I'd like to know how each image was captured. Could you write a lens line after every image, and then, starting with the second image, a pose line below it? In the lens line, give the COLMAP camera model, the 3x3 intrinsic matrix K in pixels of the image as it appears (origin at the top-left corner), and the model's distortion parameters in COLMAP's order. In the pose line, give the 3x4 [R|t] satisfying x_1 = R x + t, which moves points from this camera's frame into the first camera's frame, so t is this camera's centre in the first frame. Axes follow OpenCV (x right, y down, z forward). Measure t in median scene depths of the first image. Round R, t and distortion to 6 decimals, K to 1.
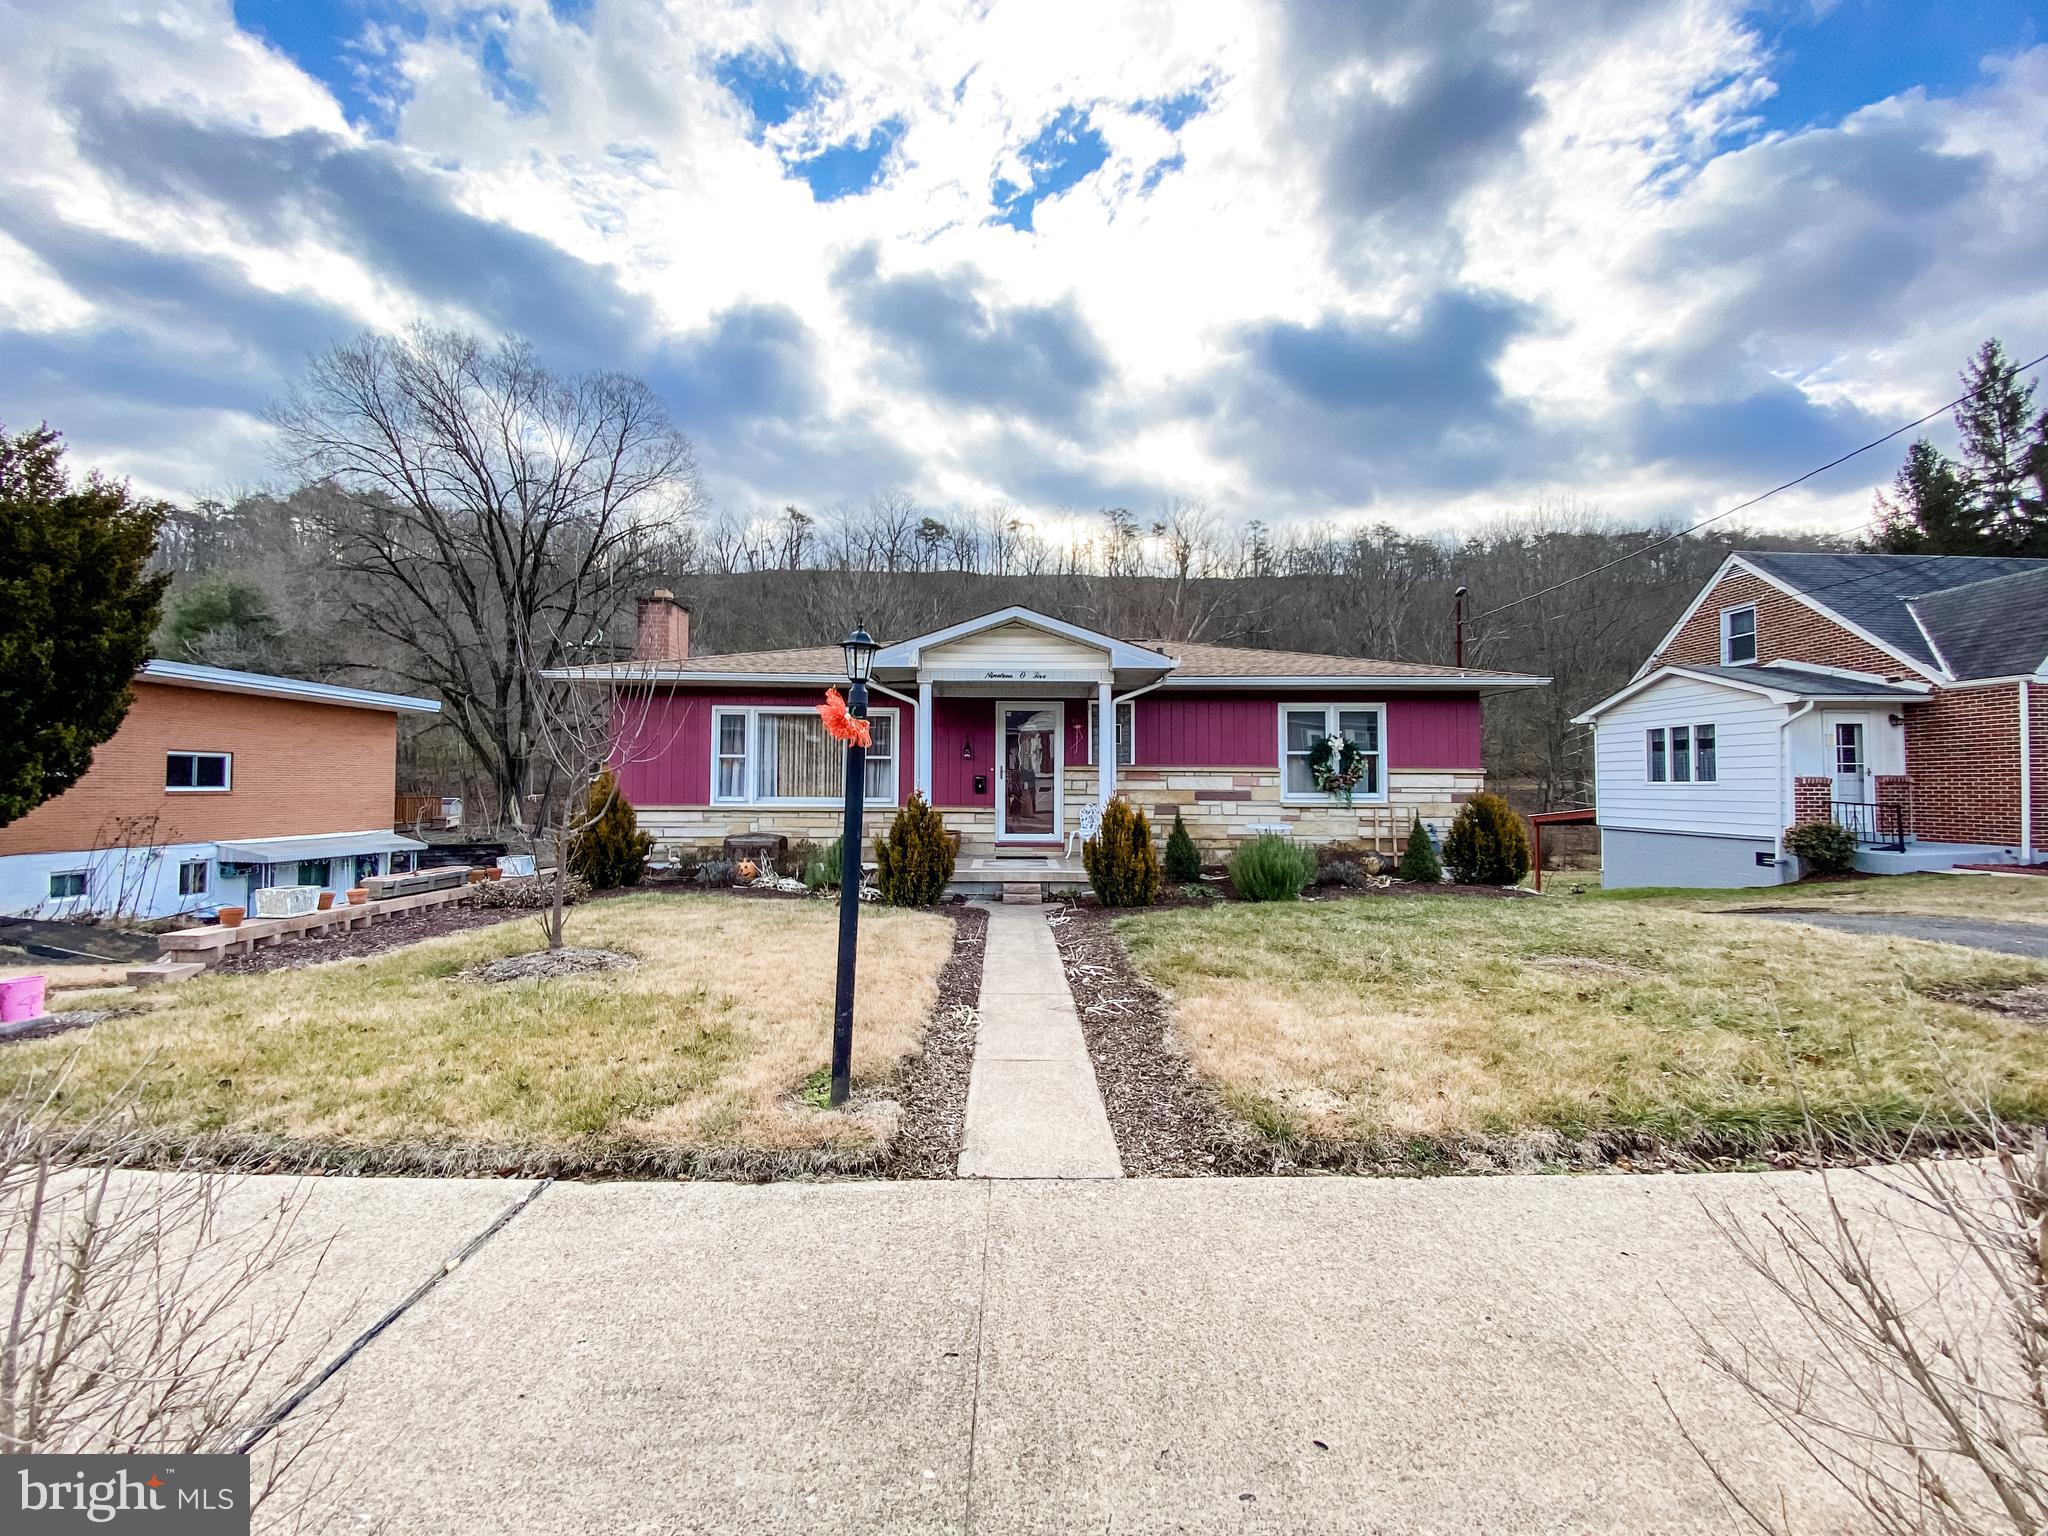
lens RADIAL K [[840.4, 0, 993.6], [0, 840.4, 740.3], [0, 0, 1]] dist [-0.001565, -0.002746]
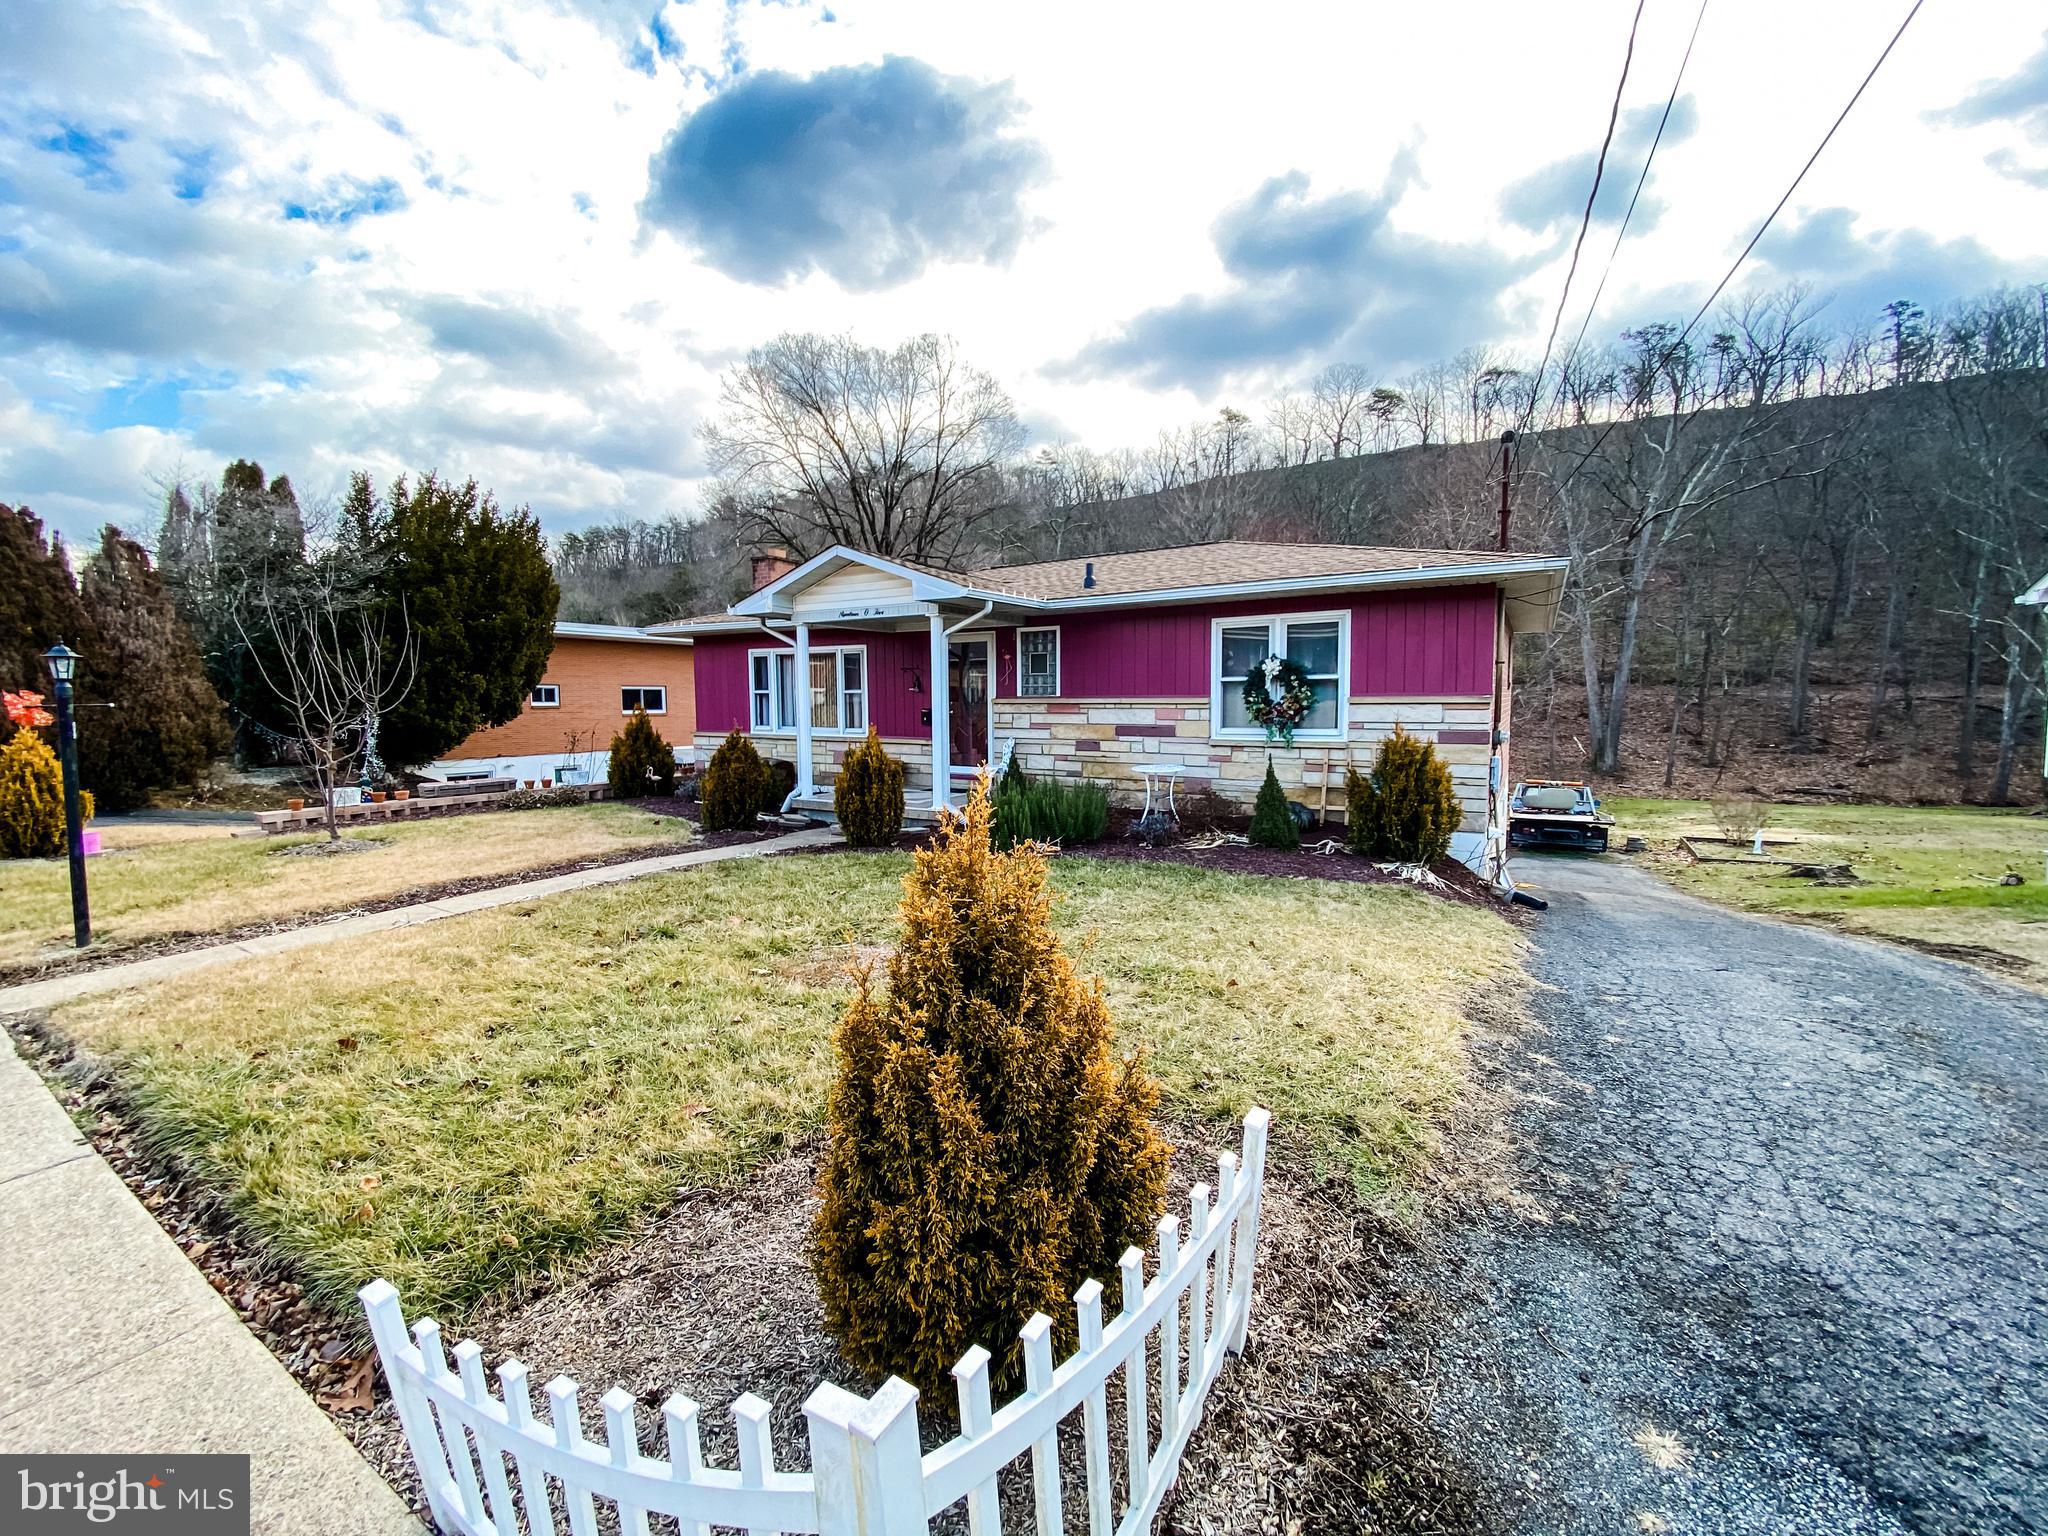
lens RADIAL K [[840.4, 0, 1011.2], [0, 840.4, 731.2], [0, 0, 1]] dist [-0.001565, -0.002746]
pose [[0.849761, 0.010972, -0.527053, 0.610493], [0.039905, 0.995576, 0.085065, -0.012295], [0.525655, -0.093317, 0.845564, 0.193284]]
